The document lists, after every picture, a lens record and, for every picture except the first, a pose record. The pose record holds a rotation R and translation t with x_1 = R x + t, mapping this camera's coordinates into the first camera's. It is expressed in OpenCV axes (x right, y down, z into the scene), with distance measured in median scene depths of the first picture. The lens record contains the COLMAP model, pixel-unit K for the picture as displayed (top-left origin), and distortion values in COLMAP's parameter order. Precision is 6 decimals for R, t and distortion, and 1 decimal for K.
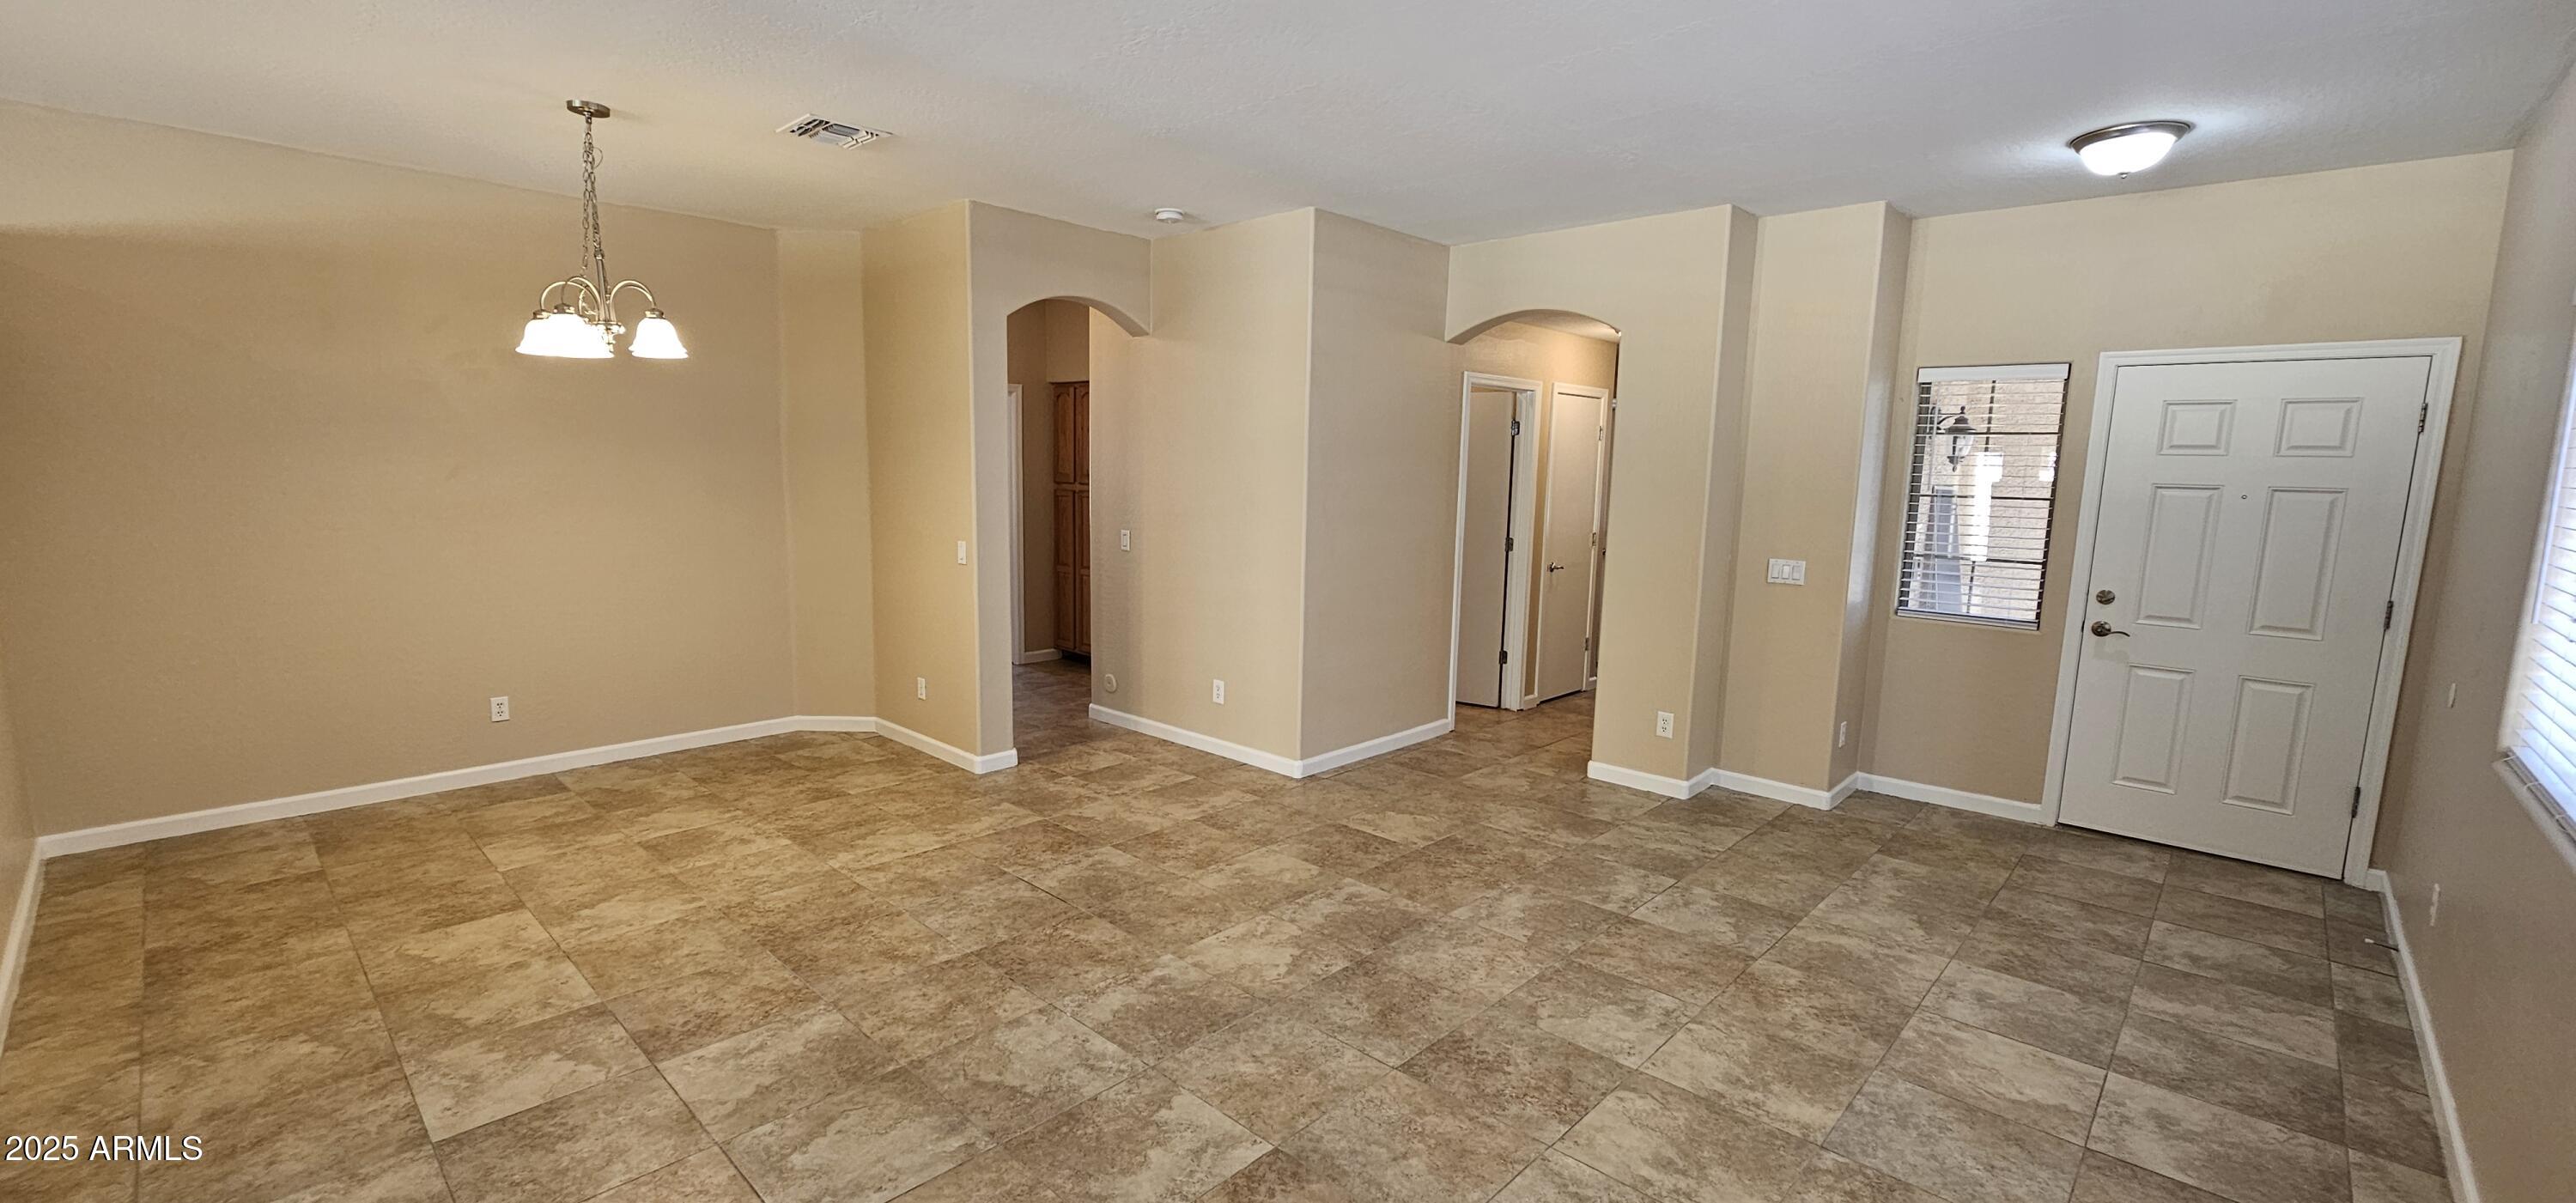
lens RADIAL K [[1051.9, 0, 1274.7], [0, 1051.9, 603.6], [0, 0, 1]] dist [0.000065, -0.000687]
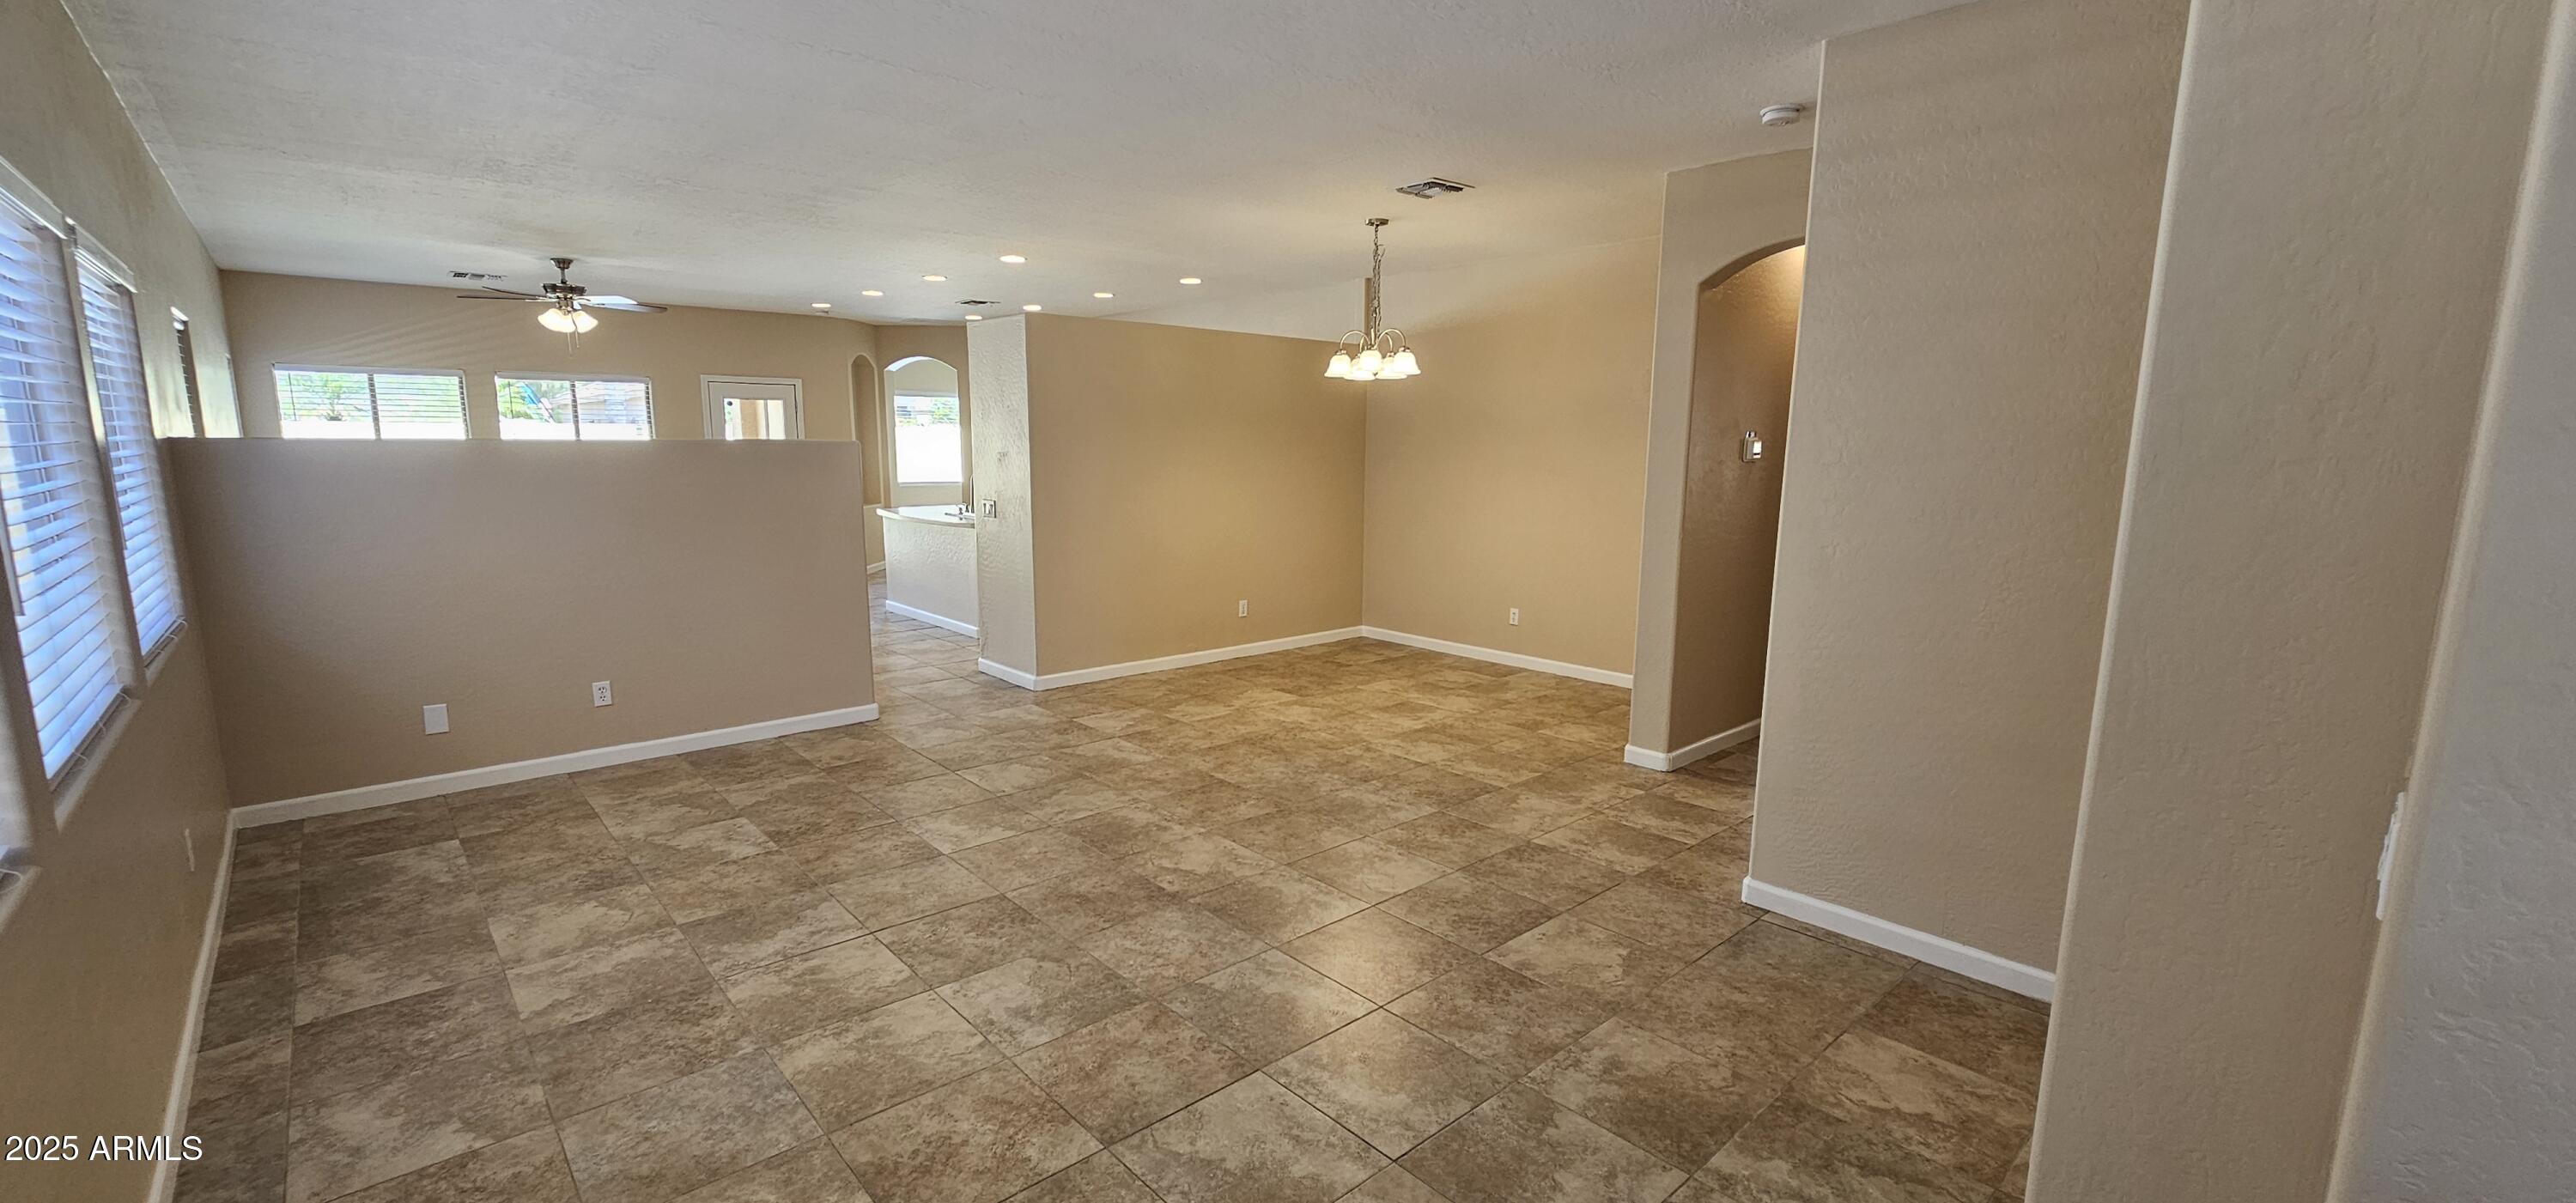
lens RADIAL K [[1051.9, 0, 1272.1], [0, 1051.9, 600.0], [0, 0, 1]] dist [0.000065, -0.000687]
pose [[-0.079683, 0.133302, -0.987867, 0.898045], [-0.143633, 0.979141, 0.143710, -0.103686], [0.986418, 0.153341, -0.058874, 0.909853]]
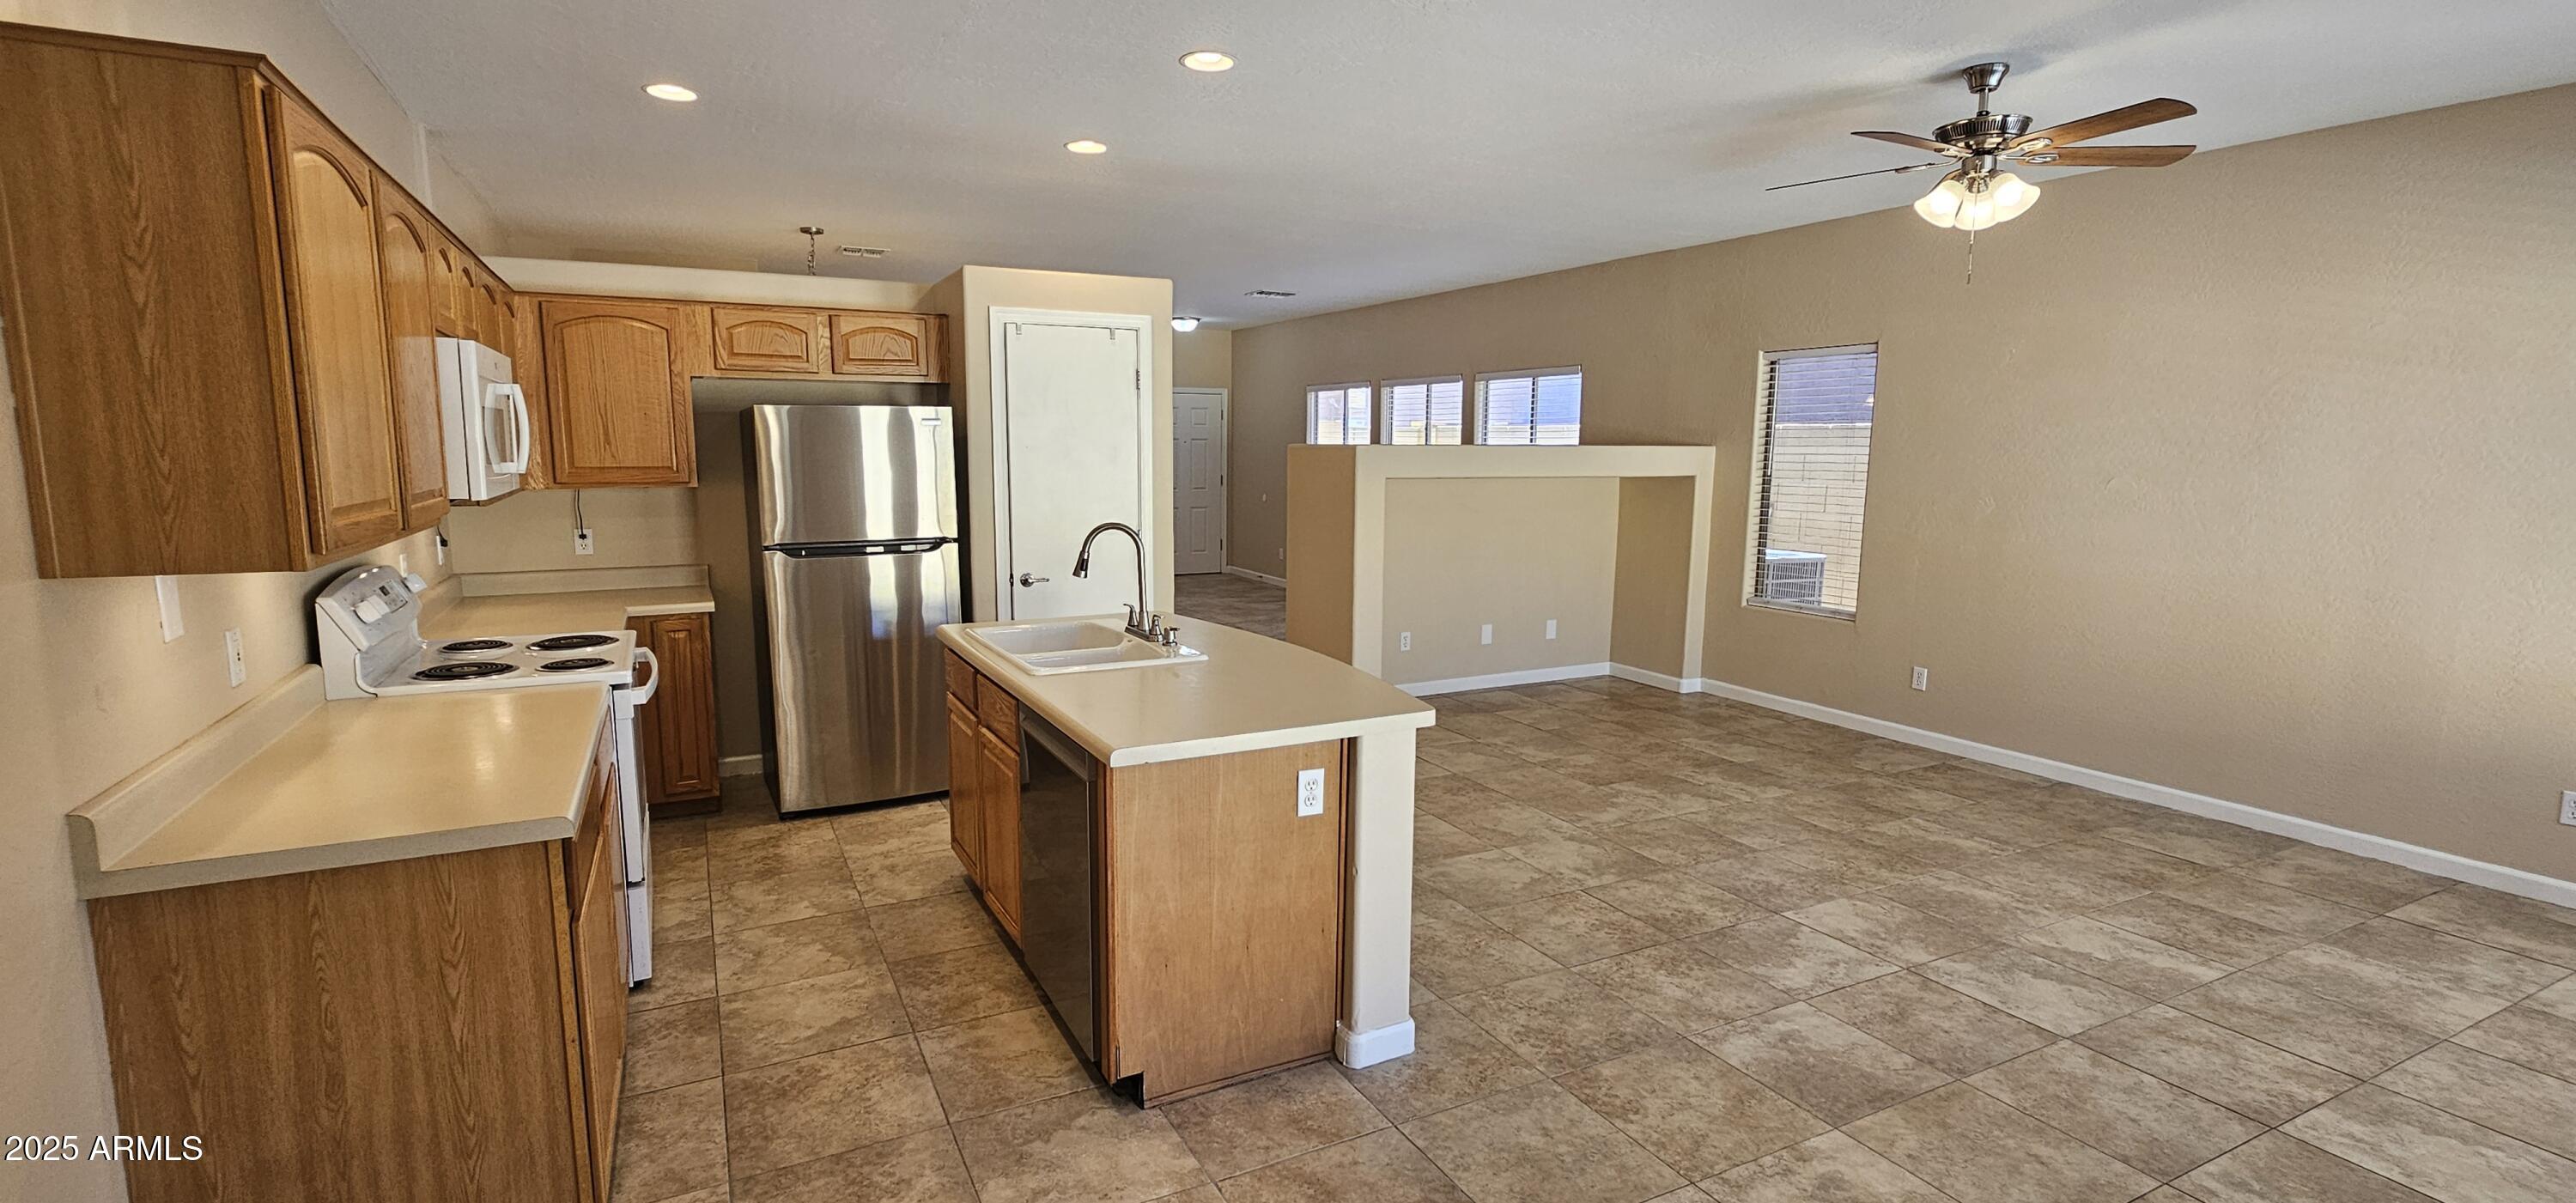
lens RADIAL K [[1158.9, 0, 1273.9], [0, 1158.9, 601.1], [0, 0, 1]] dist [-0.001343, 0.000471]
pose [[0.329088, -0.150182, 0.932280, -1.968571], [0.127763, 0.985275, 0.113619, -0.004040], [-0.935616, 0.081721, 0.343430, -0.243821]]
